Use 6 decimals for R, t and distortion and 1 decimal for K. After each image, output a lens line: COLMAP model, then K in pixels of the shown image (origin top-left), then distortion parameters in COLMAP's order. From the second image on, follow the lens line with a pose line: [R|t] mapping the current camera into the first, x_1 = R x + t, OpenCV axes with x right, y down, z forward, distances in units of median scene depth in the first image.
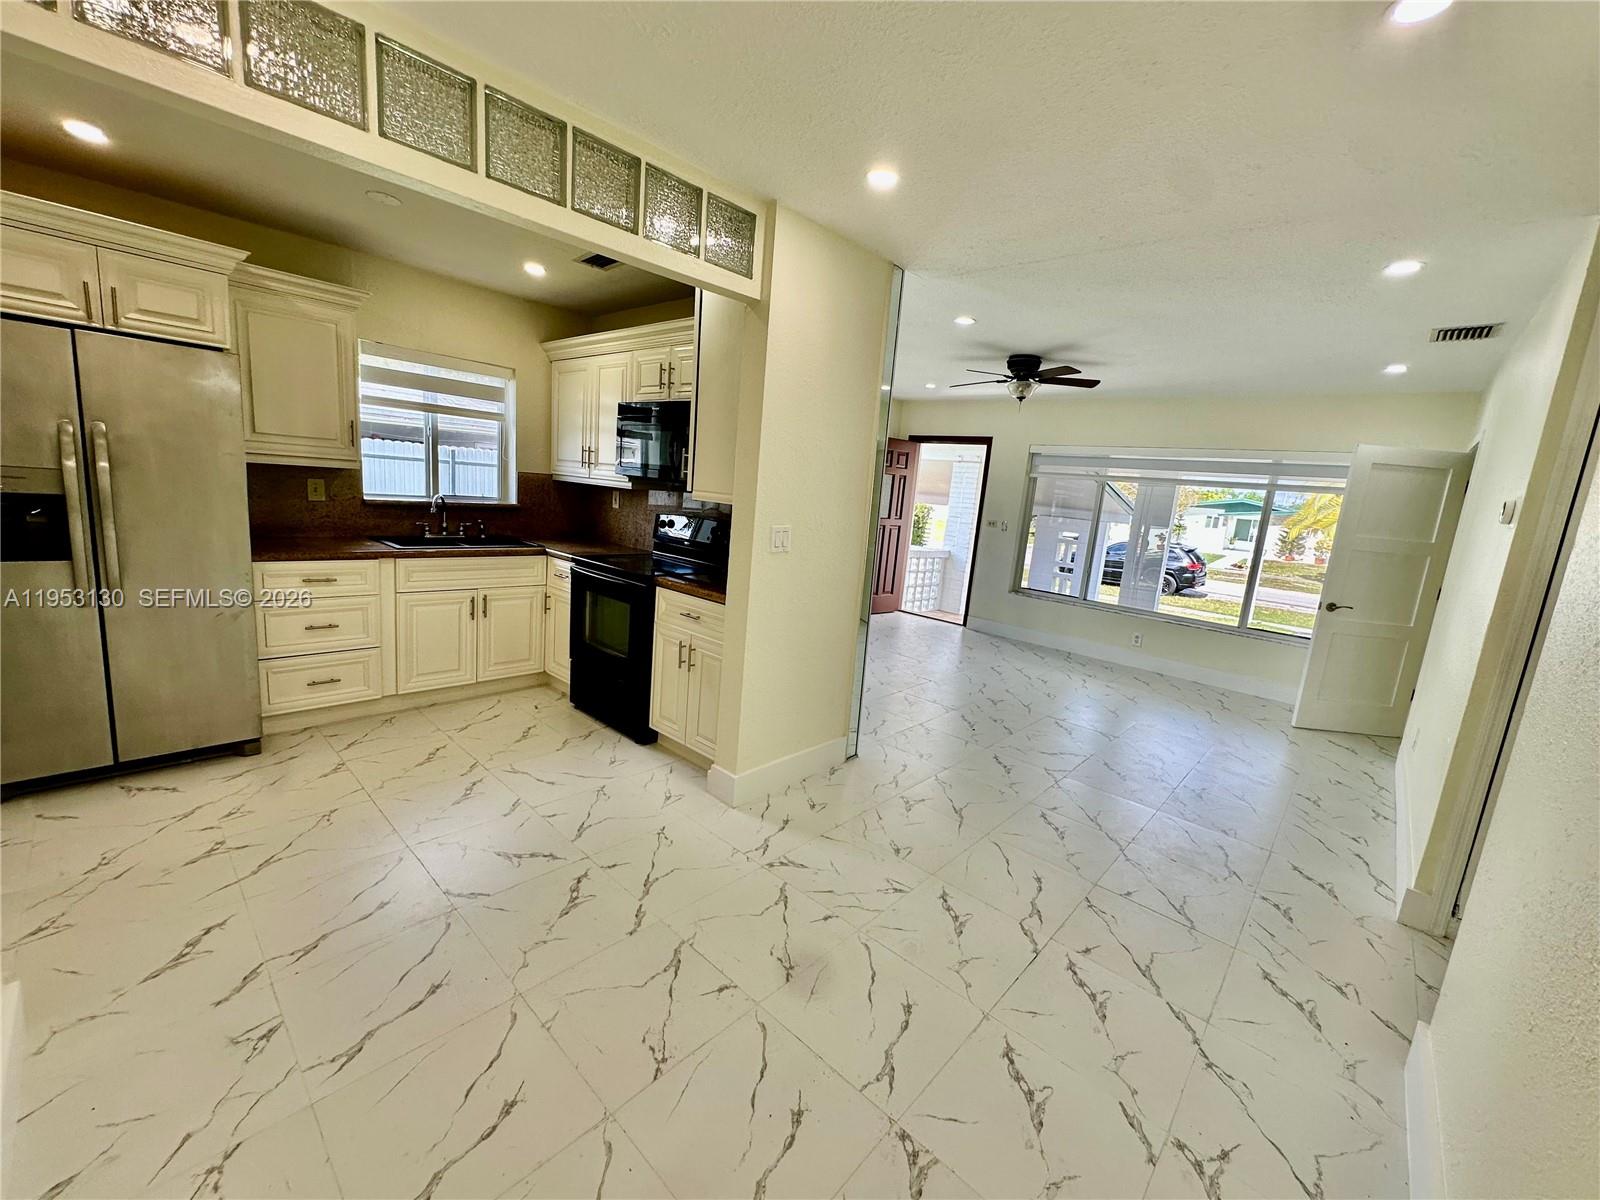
lens RADIAL K [[640.5, 0, 796.4], [0, 640.5, 594.7], [0, 0, 1]] dist [-0.002317, 0.000389]
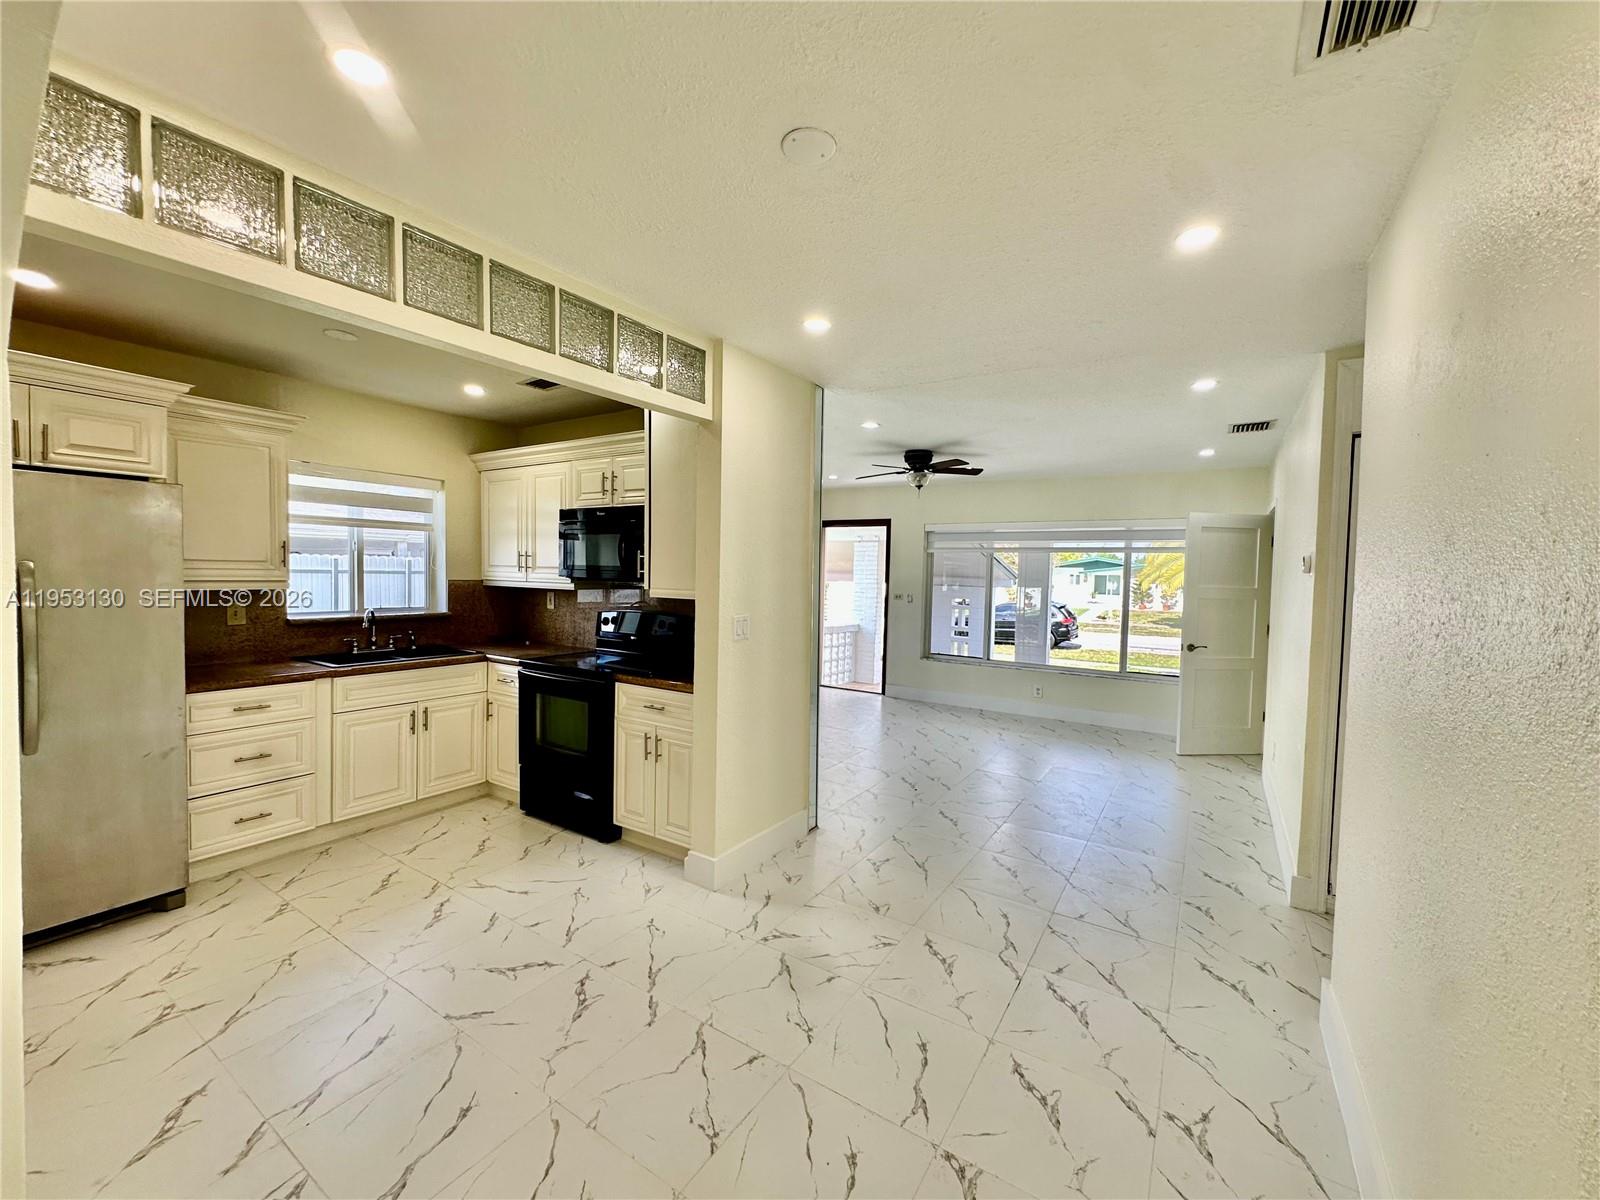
lens RADIAL K [[640.5, 0, 796.4], [0, 640.5, 594.7], [0, 0, 1]] dist [-0.002317, 0.000389]
pose [[0.983930, -0.069257, 0.164575, -0.095671], [0.089308, 0.989021, -0.117738, -0.004875], [-0.154614, 0.130544, 0.979312, -0.080124]]
